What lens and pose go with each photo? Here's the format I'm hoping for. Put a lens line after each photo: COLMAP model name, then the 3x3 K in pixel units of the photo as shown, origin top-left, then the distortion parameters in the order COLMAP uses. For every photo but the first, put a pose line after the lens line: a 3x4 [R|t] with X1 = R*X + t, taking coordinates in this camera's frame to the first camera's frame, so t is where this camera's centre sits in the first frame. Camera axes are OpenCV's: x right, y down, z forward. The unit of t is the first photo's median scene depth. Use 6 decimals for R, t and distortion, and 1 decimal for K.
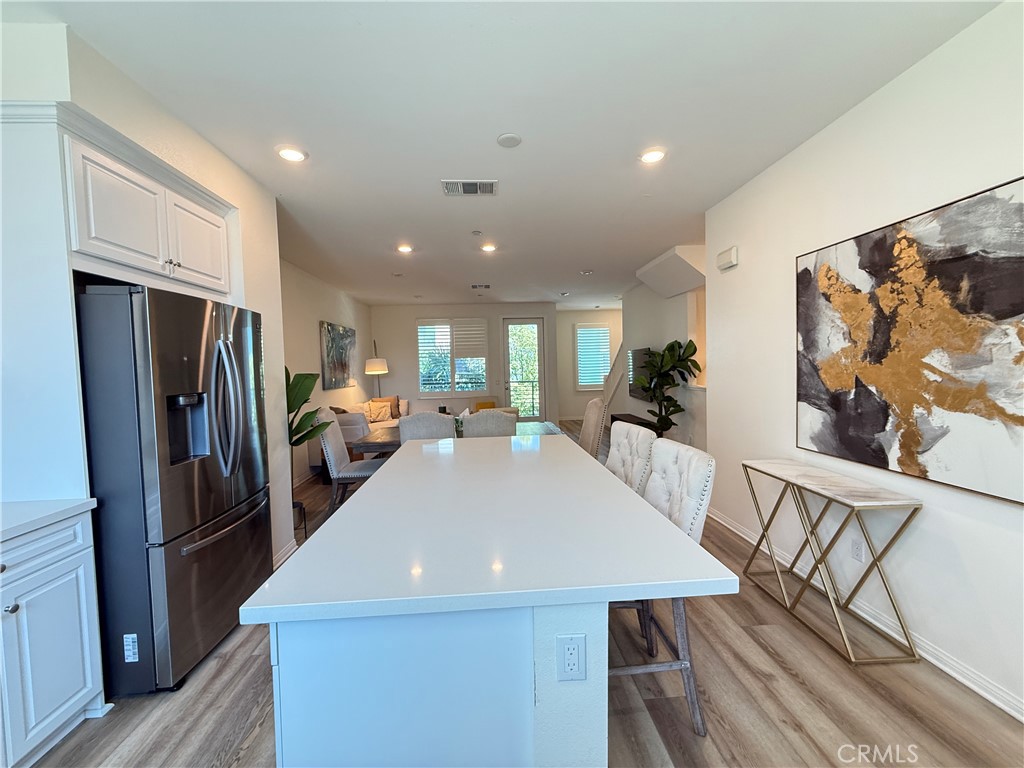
lens RADIAL K [[409.5, 0, 508.3], [0, 409.5, 383.1], [0, 0, 1]] dist [-0.002969, 0.000745]
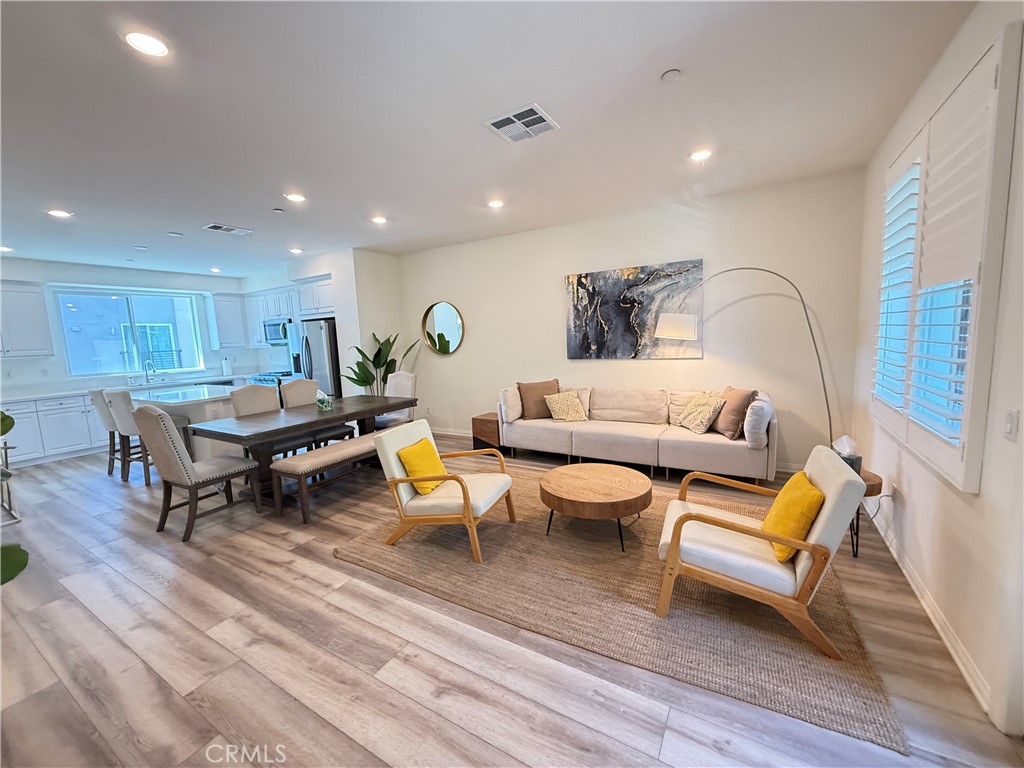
lens RADIAL K [[409.5, 0, 509.3], [0, 409.5, 384.1], [0, 0, 1]] dist [-0.002969, 0.000745]
pose [[-0.562142, 0.147467, -0.813787, 0.790522], [0.023651, 0.986439, 0.162416, -0.182008], [0.826703, 0.072053, -0.558006, 3.459078]]
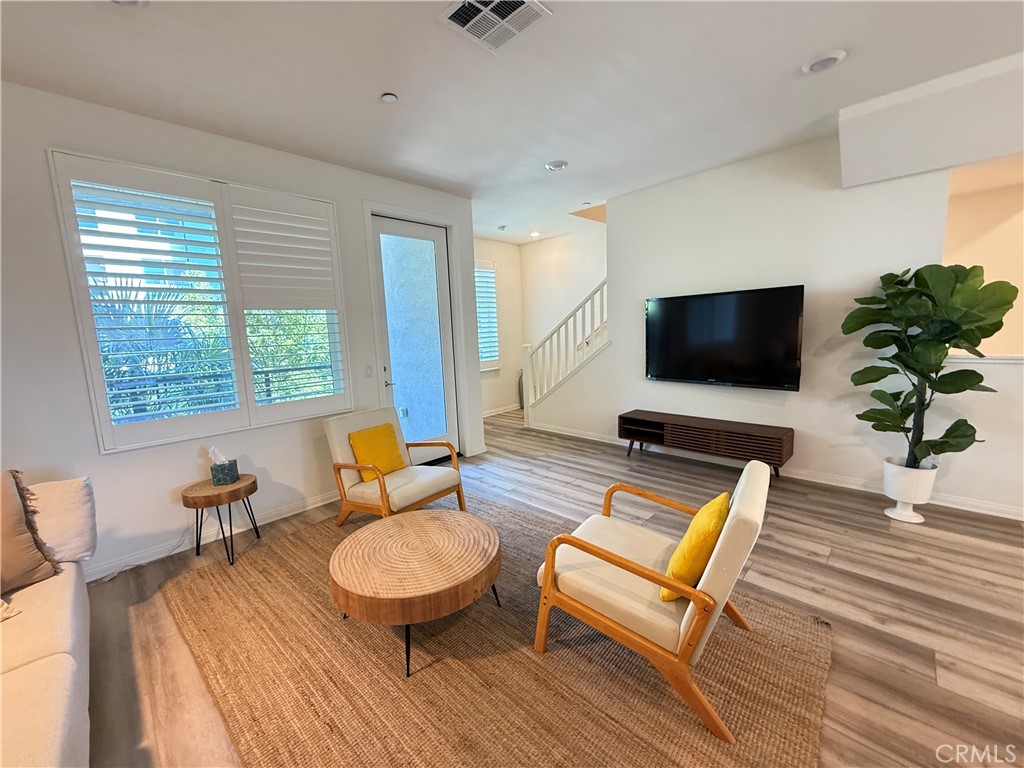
lens RADIAL K [[409.5, 0, 510.9], [0, 409.5, 383.0], [0, 0, 1]] dist [-0.002969, 0.000745]
pose [[0.736898, -0.091129, 0.669834, -0.732868], [0.046402, 0.995354, 0.084367, -0.066382], [-0.674410, -0.031089, 0.737703, 2.256589]]
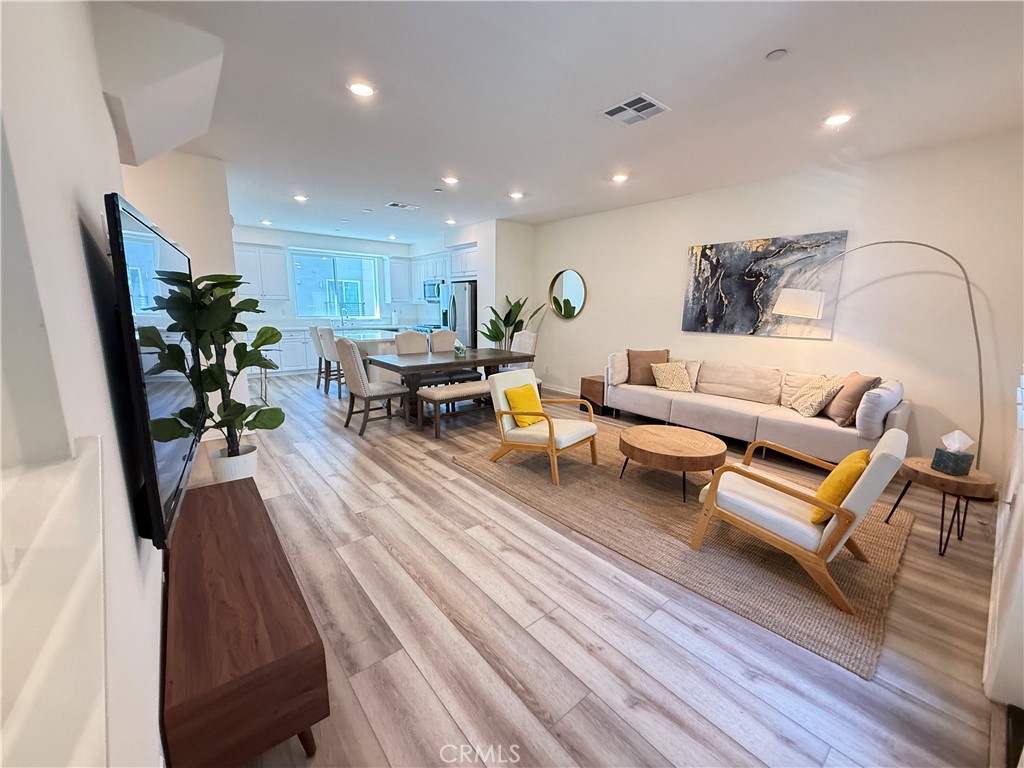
lens RADIAL K [[409.5, 0, 508.5], [0, 409.5, 384.7], [0, 0, 1]] dist [-0.002969, 0.000745]
pose [[-0.808357, 0.126165, -0.575014, 0.881536], [-0.017374, 0.971226, 0.237524, -0.177709], [0.588436, 0.201995, -0.782906, 3.718611]]
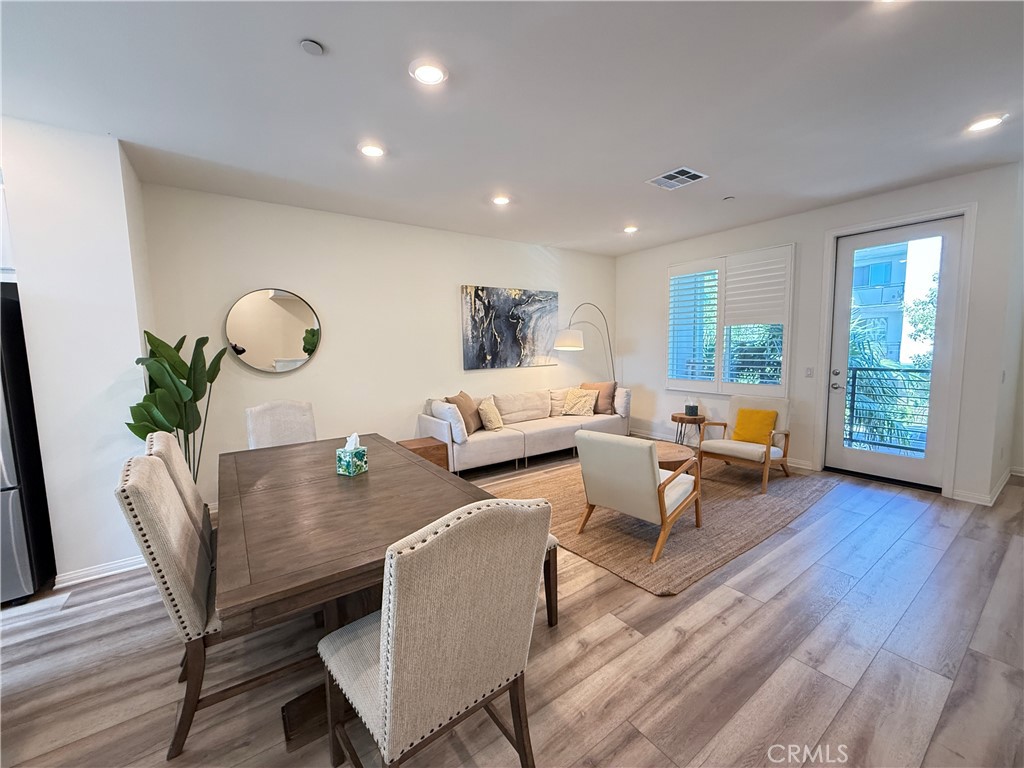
lens RADIAL K [[409.5, 0, 507.9], [0, 409.5, 385.1], [0, 0, 1]] dist [-0.002969, 0.000745]
pose [[0.525929, 0.099799, -0.844653, 0.749868], [-0.028372, 0.994598, 0.099850, -0.095733], [0.850055, -0.028550, 0.525919, 1.606119]]
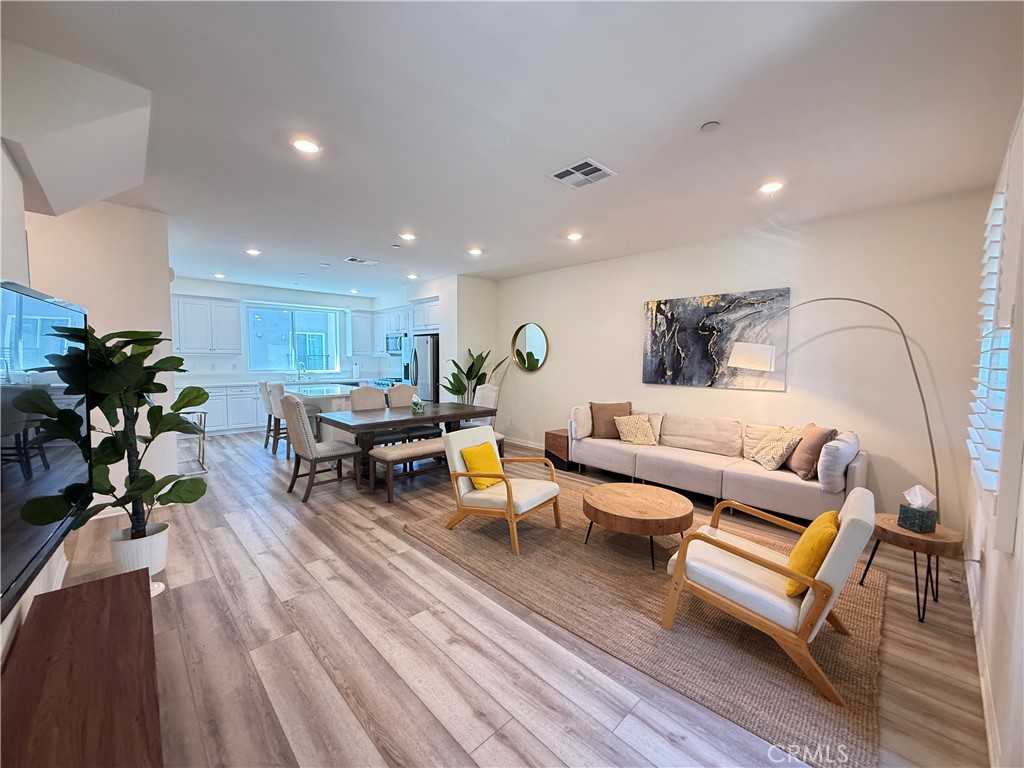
lens RADIAL K [[409.5, 0, 508.7], [0, 409.5, 384.1], [0, 0, 1]] dist [-0.002969, 0.000745]
pose [[-0.762421, 0.062983, -0.644009, 0.796380], [-0.015382, 0.993206, 0.115344, -0.190015], [0.646898, 0.097847, -0.756273, 3.686943]]
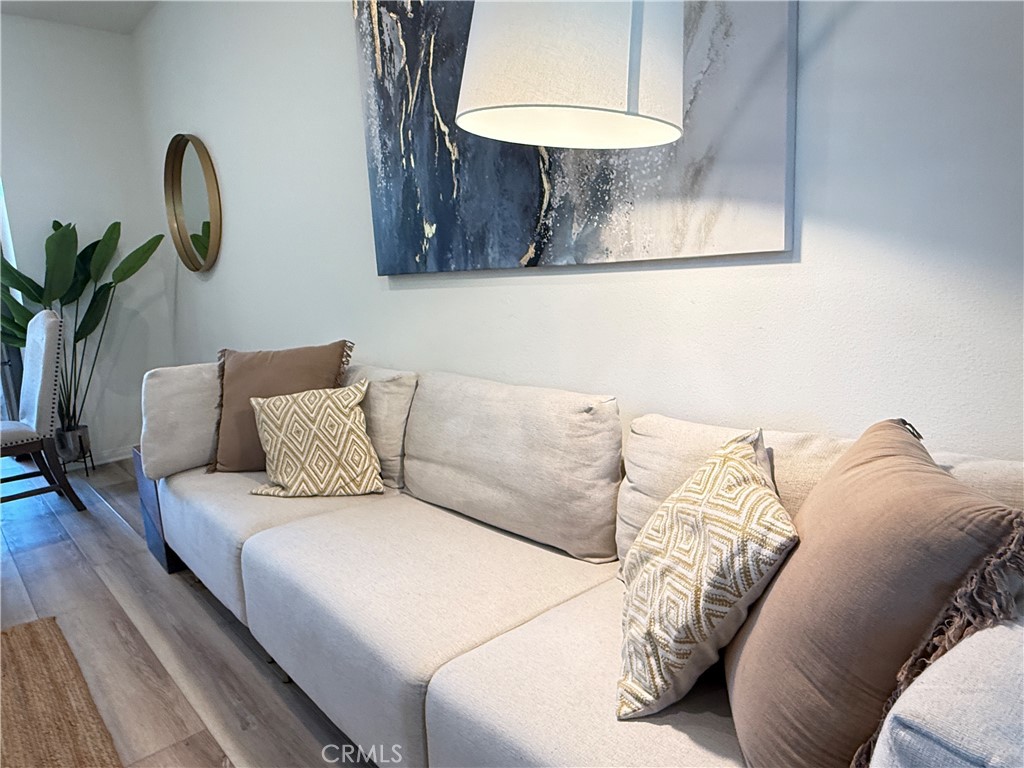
lens RADIAL K [[646.6, 0, 507.3], [0, 646.6, 388.9], [0, 0, 1]] dist [-0.007332, -0.000787]
pose [[-0.770265, 0.176956, -0.612682, -0.633955], [0.044140, 0.973221, 0.225595, -0.004818], [0.636195, 0.146725, -0.757448, 3.425191]]
